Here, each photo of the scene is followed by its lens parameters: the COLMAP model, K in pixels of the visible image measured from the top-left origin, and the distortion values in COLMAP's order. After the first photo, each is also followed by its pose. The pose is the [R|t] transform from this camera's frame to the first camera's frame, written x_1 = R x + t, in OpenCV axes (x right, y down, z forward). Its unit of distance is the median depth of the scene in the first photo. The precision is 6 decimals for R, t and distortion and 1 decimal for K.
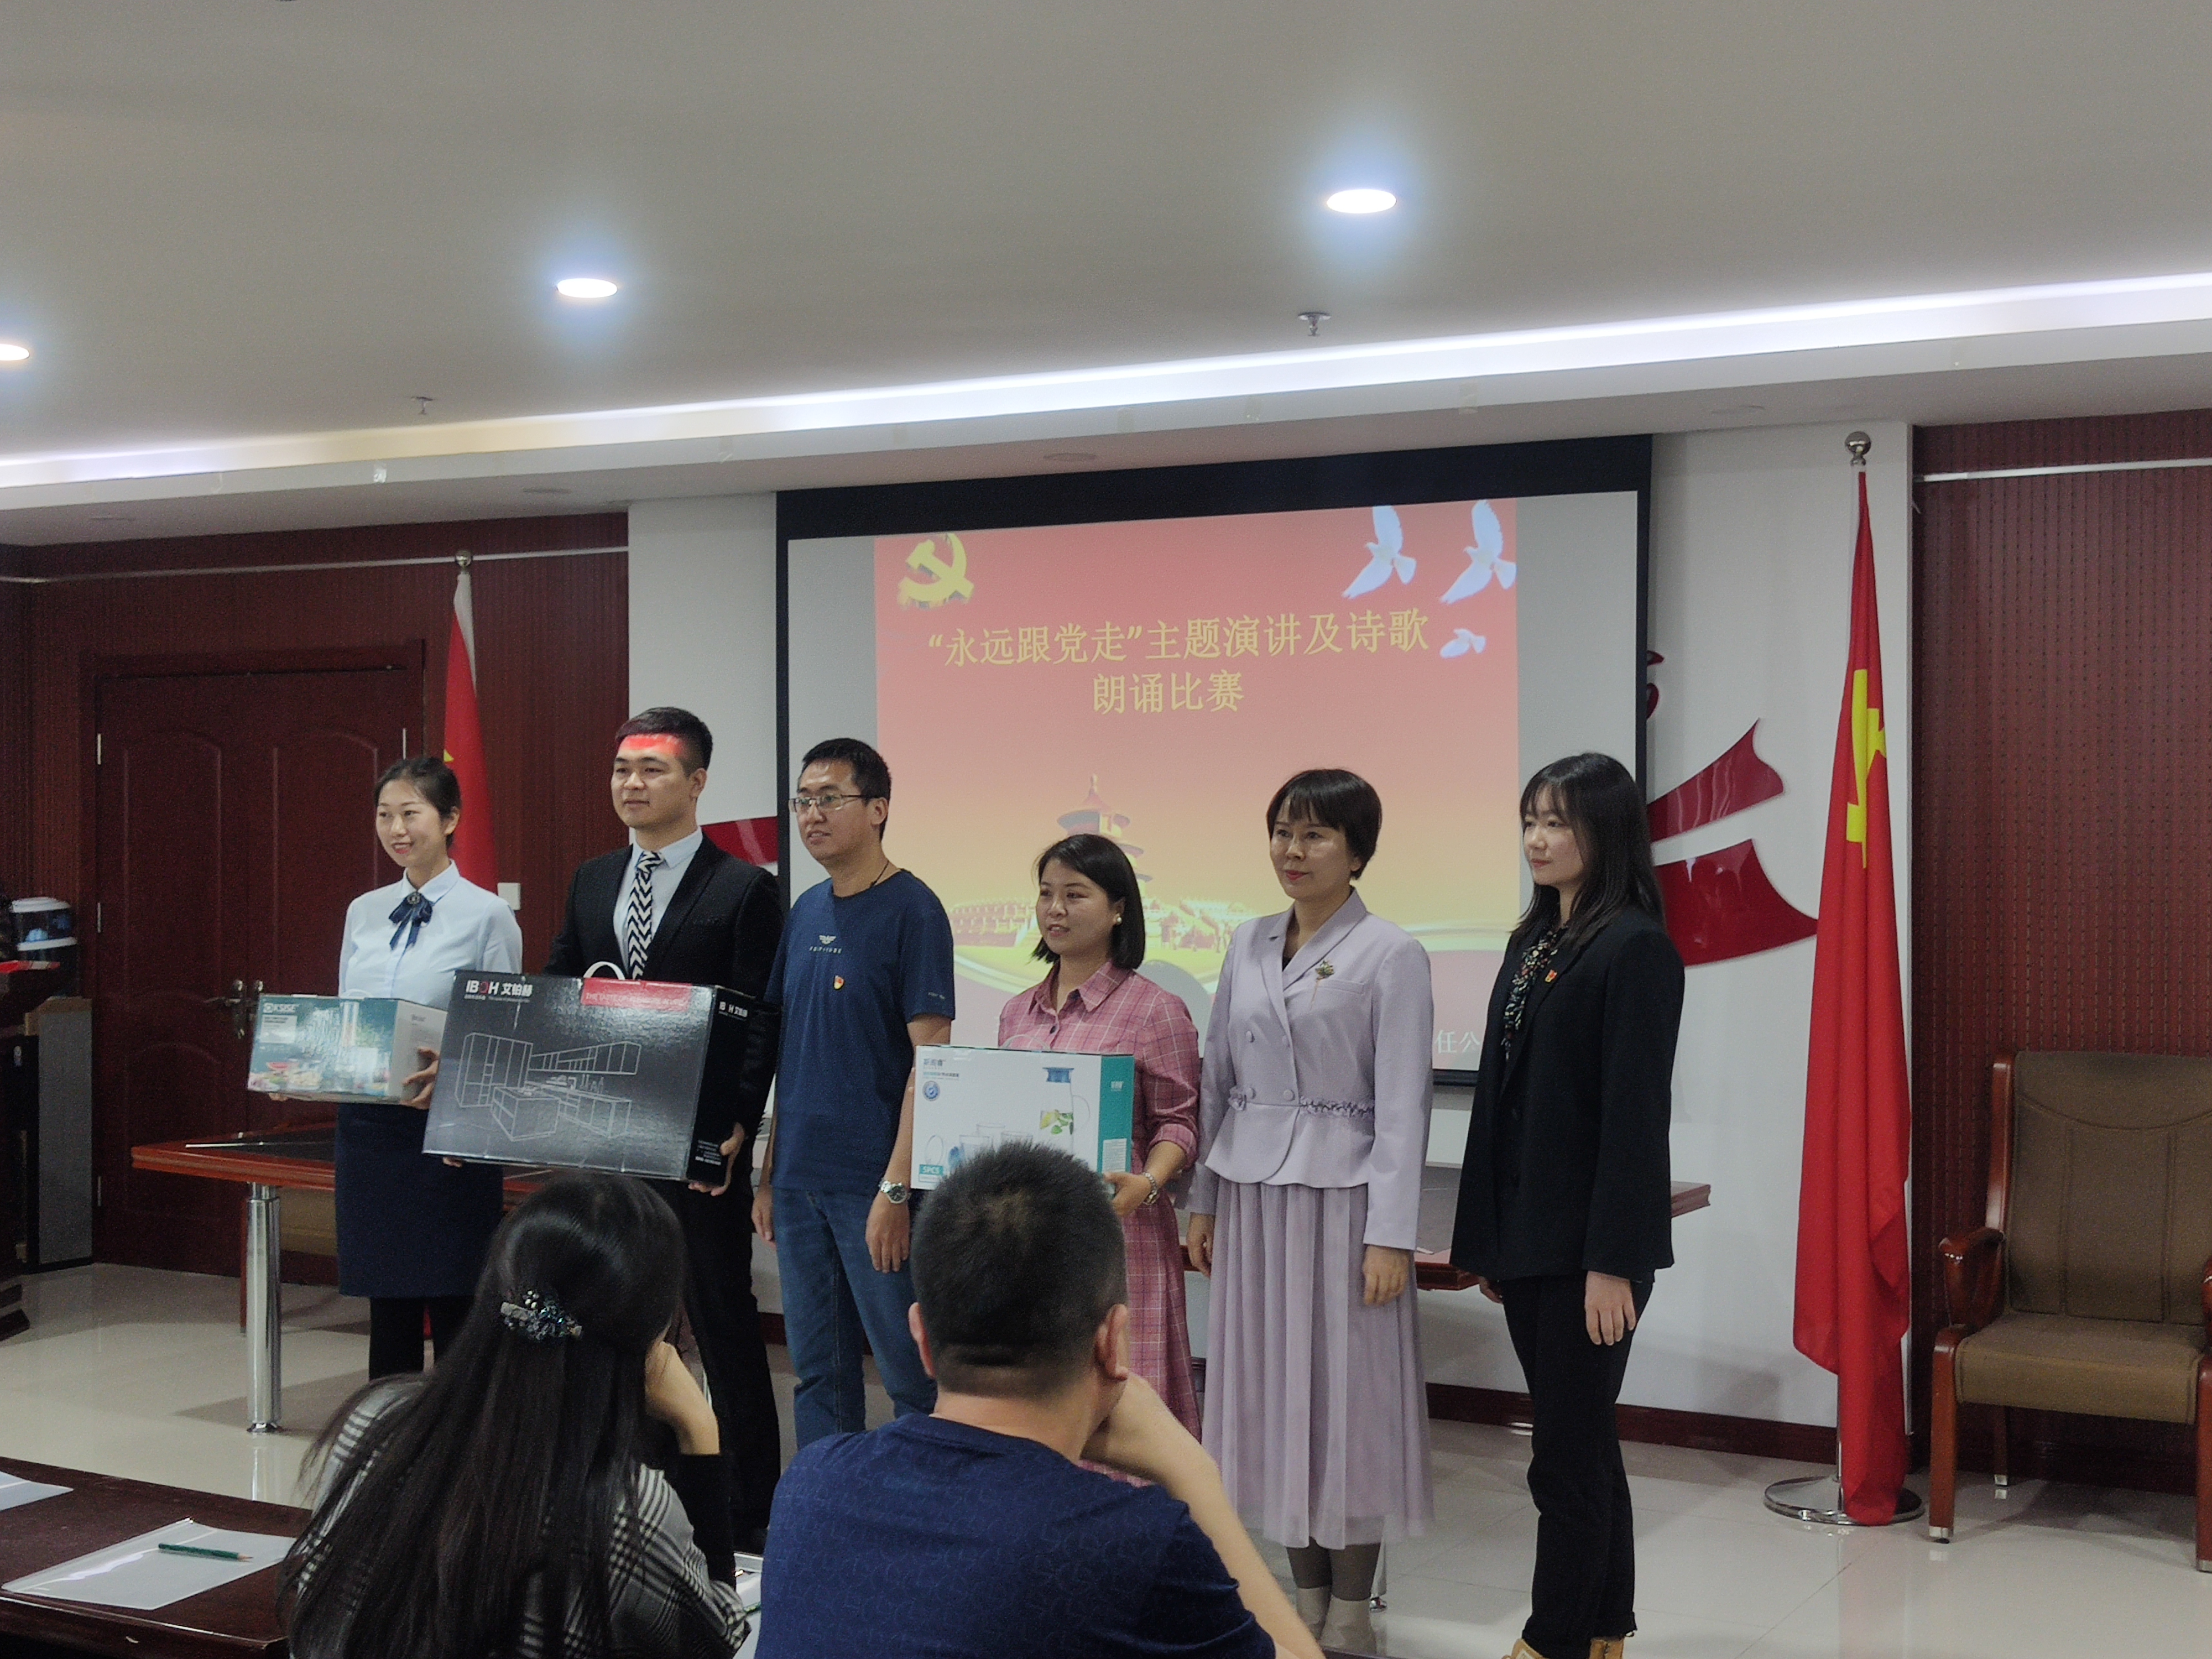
lens RADIAL K [[2839.6, 0, 1106.0], [0, 2839.6, 829.5], [0, 0, 1]] dist [0.158943, -0.006295]
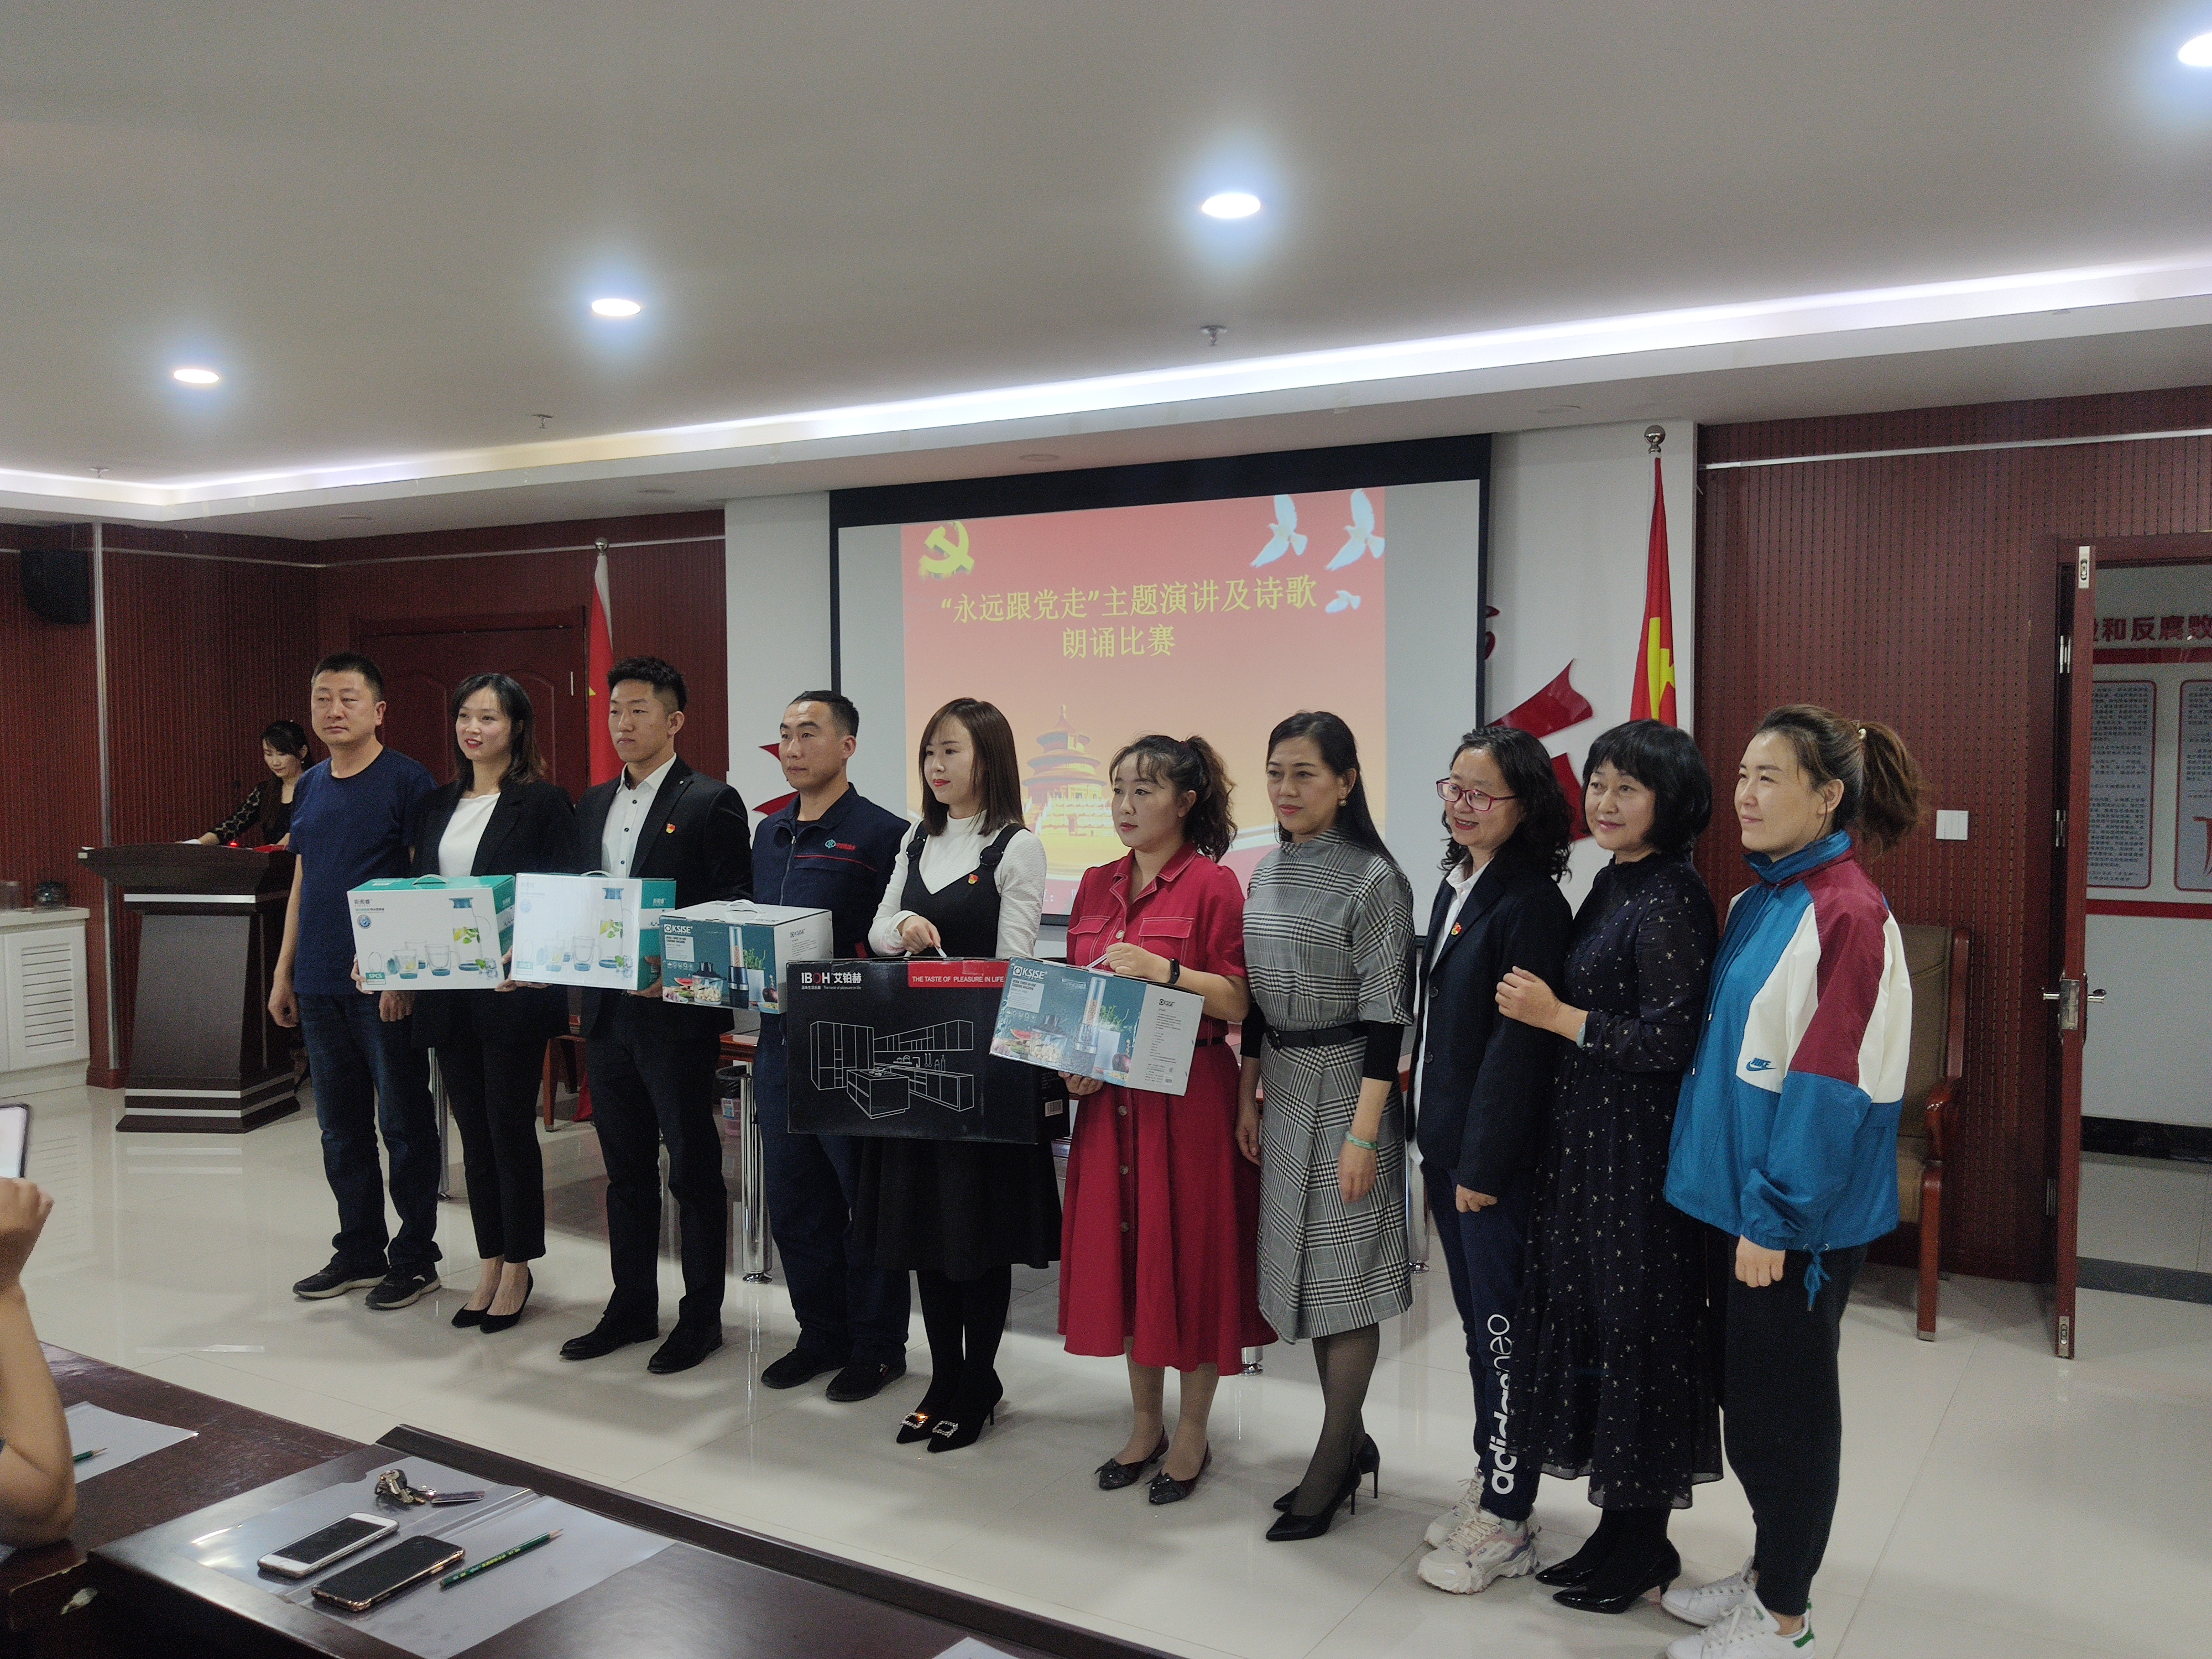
lens RADIAL K [[1861.5, 0, 1106.0], [0, 1861.5, 829.5], [0, 0, 1]] dist [0.094173, -0.003445]
pose [[0.999760, -0.001264, -0.021878, 0.036679], [0.002264, 0.998950, 0.045755, -0.001534], [0.021797, -0.045794, 0.998713, 0.152628]]
